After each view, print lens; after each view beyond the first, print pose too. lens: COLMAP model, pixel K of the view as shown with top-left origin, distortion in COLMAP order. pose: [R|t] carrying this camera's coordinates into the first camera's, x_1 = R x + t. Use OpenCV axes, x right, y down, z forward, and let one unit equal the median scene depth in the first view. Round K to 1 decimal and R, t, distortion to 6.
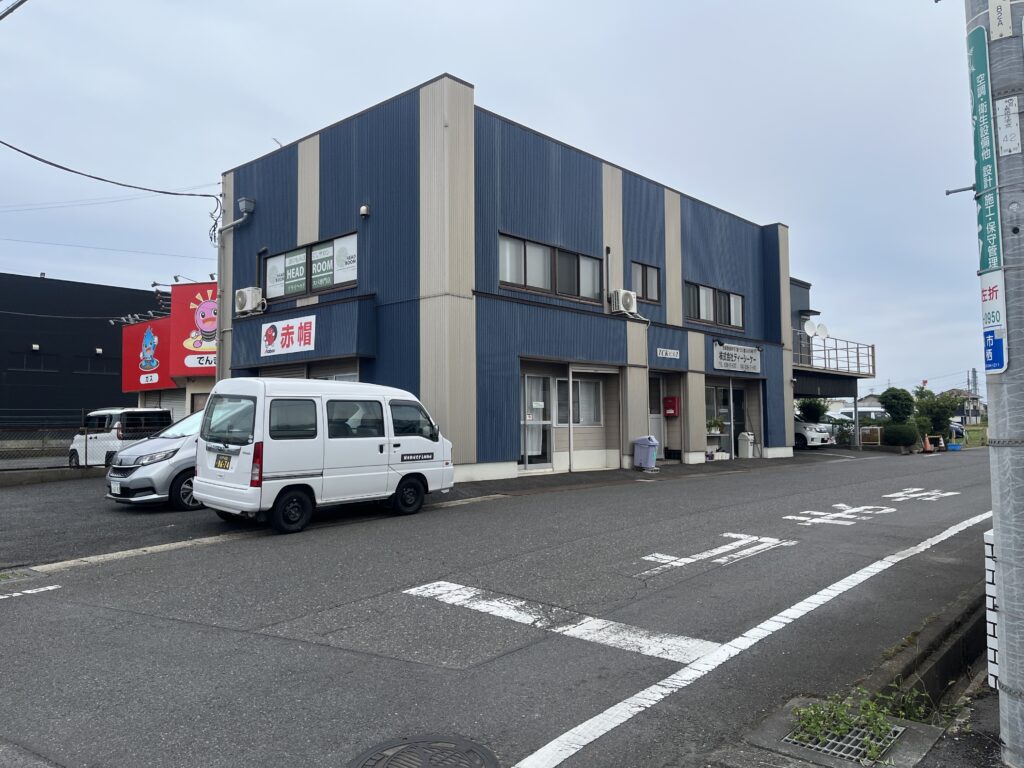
lens RADIAL K [[768.3, 0, 512.1], [0, 768.3, 381.5], [0, 0, 1]] dist [-0.006072, -0.001406]
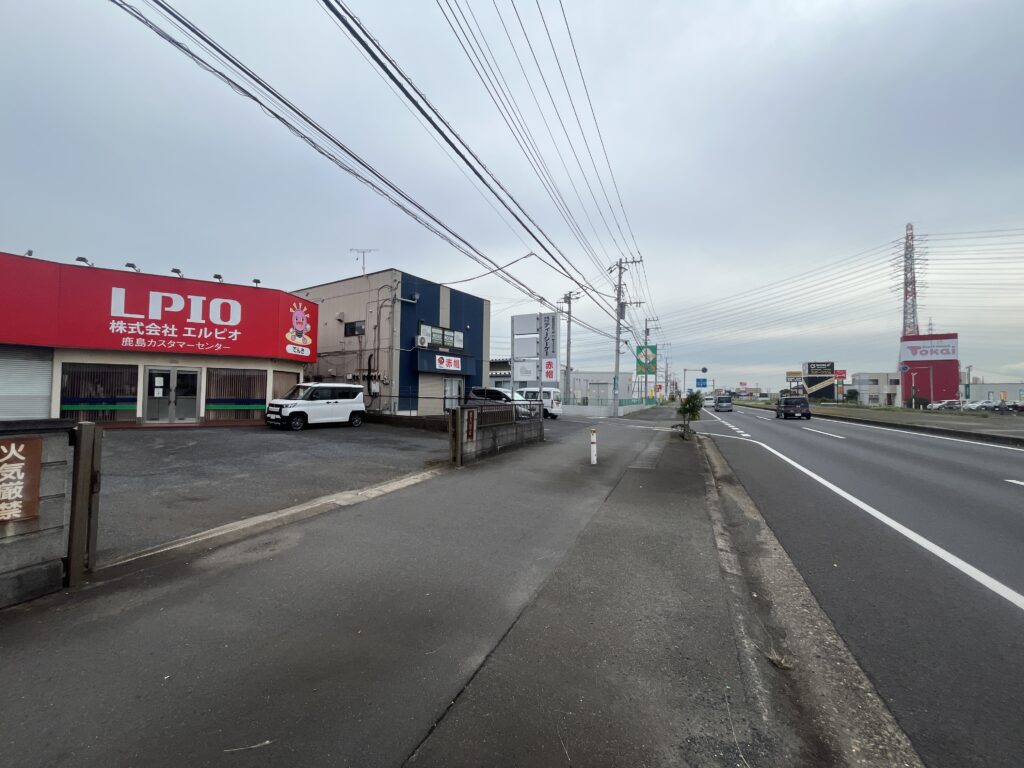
lens RADIAL K [[411.3, 0, 512.4], [0, 411.3, 383.9], [0, 0, 1]] dist [0.000453, 0.000006]
pose [[-0.131852, 0.034431, 0.990671, -1.686249], [-0.071439, 0.996468, -0.044141, 0.059116], [-0.988692, -0.076593, -0.128927, 0.934257]]
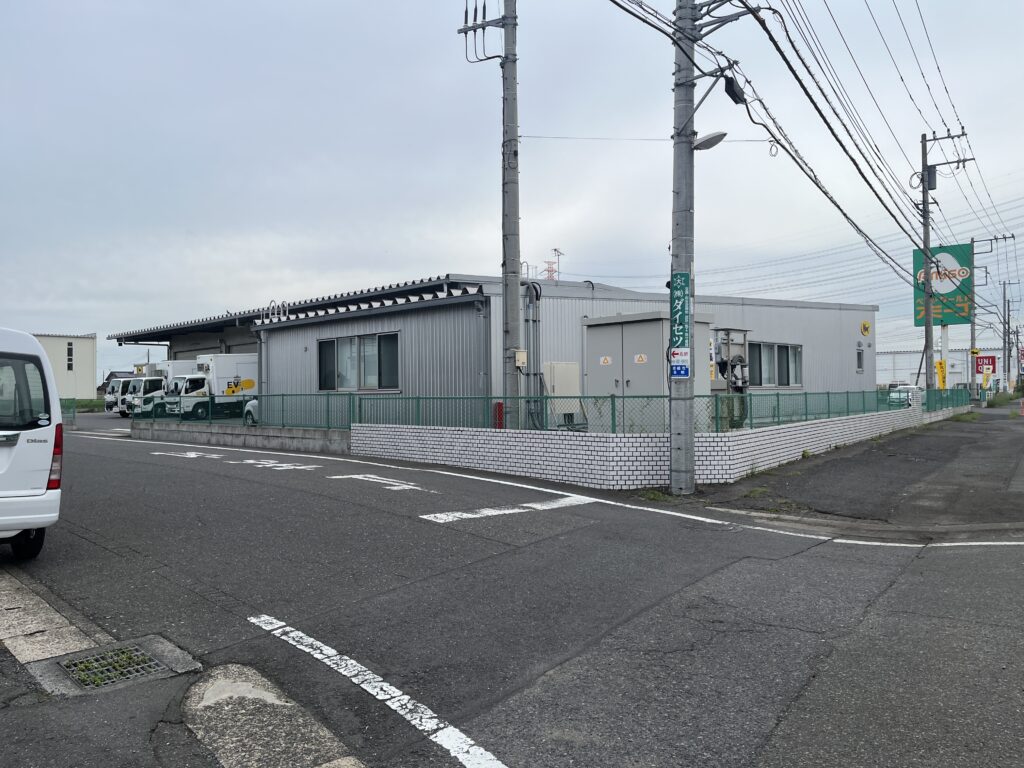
lens RADIAL K [[768.3, 0, 512.3], [0, 768.3, 381.0], [0, 0, 1]] dist [-0.006072, -0.001406]
pose [[0.086617, 0.021377, 0.996012, -1.045781], [-0.050332, 0.998587, -0.017055, 0.035192], [-0.994969, -0.048654, 0.087571, 0.581703]]
